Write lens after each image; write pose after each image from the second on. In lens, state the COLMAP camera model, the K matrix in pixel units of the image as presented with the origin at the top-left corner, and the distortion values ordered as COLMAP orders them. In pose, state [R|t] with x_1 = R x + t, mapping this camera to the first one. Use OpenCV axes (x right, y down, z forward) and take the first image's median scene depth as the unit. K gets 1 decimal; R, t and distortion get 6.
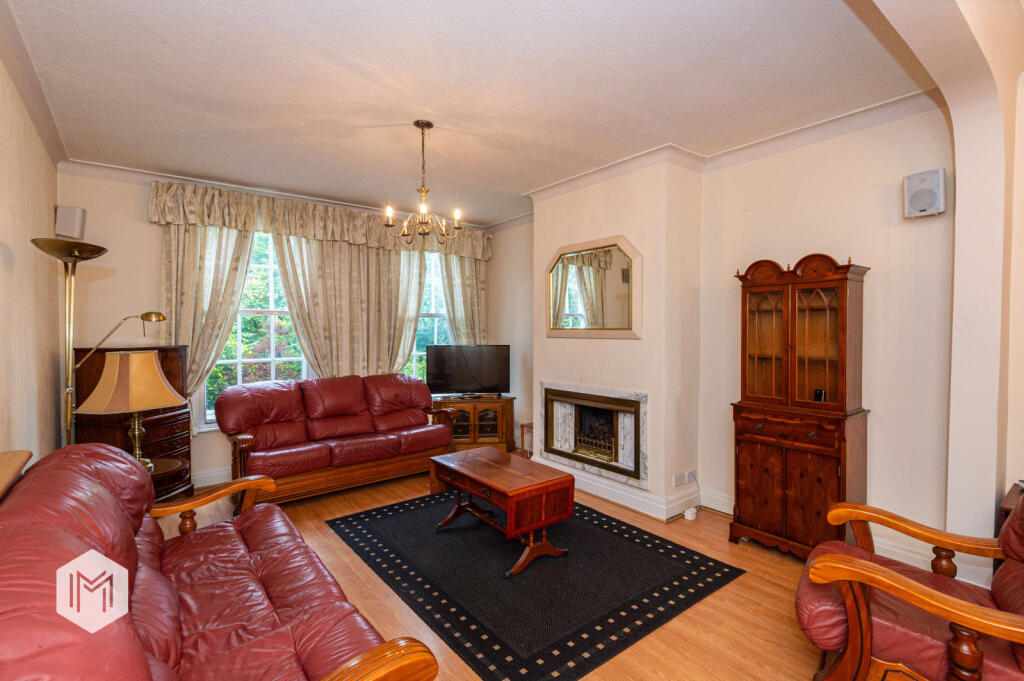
lens RADIAL K [[457.6, 0, 520.1], [0, 457.6, 336.2], [0, 0, 1]] dist [-0.003085, -0.000473]
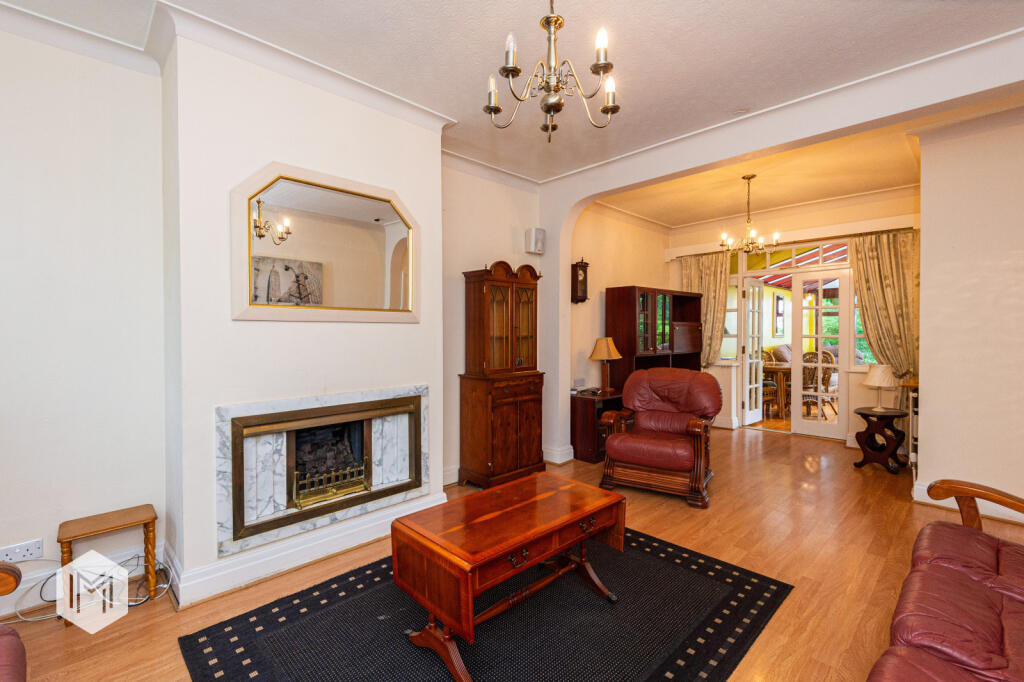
lens RADIAL K [[459.8, 0, 517.2], [0, 459.8, 332.6], [0, 0, 1]] dist [0.074187, -0.000137]
pose [[-0.084934, -0.007214, 0.996361, -0.578936], [0.011314, 0.999902, 0.008204, 0.017721], [-0.996322, 0.011970, -0.084844, 0.826732]]
